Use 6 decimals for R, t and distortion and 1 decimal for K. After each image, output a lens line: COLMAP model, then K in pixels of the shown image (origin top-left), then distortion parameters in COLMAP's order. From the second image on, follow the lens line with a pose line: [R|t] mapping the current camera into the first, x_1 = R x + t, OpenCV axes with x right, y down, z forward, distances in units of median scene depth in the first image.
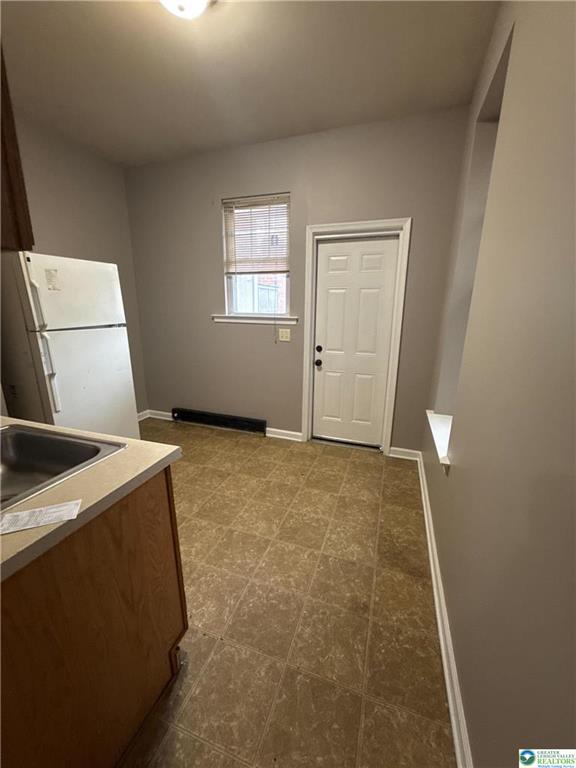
lens RADIAL K [[304.2, 0, 286.3], [0, 304.2, 386.4], [0, 0, 1]] dist [-0.002127, -0.000117]
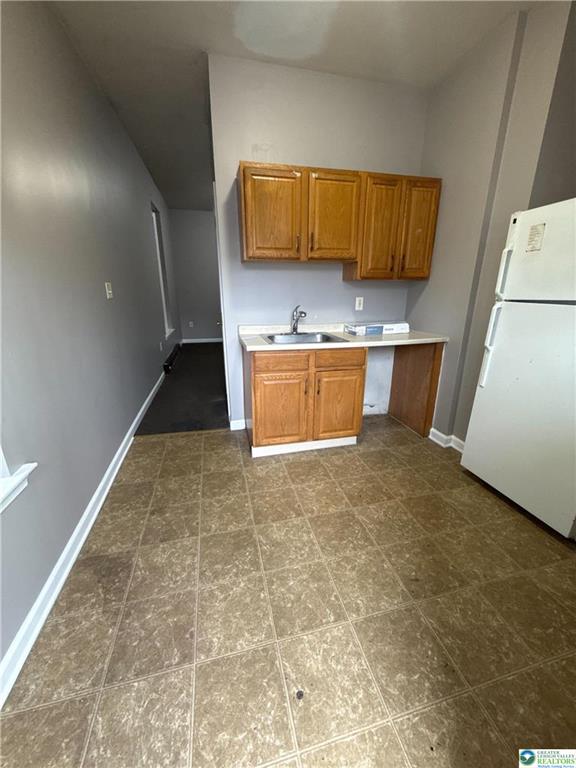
lens RADIAL K [[304.2, 0, 287.9], [0, 304.2, 384.6], [0, 0, 1]] dist [-0.002127, -0.000117]
pose [[-0.836261, 0.155164, -0.525920, 0.290552], [-0.144940, 0.862463, 0.484922, -0.332012], [0.528829, 0.481748, -0.698755, 1.498023]]
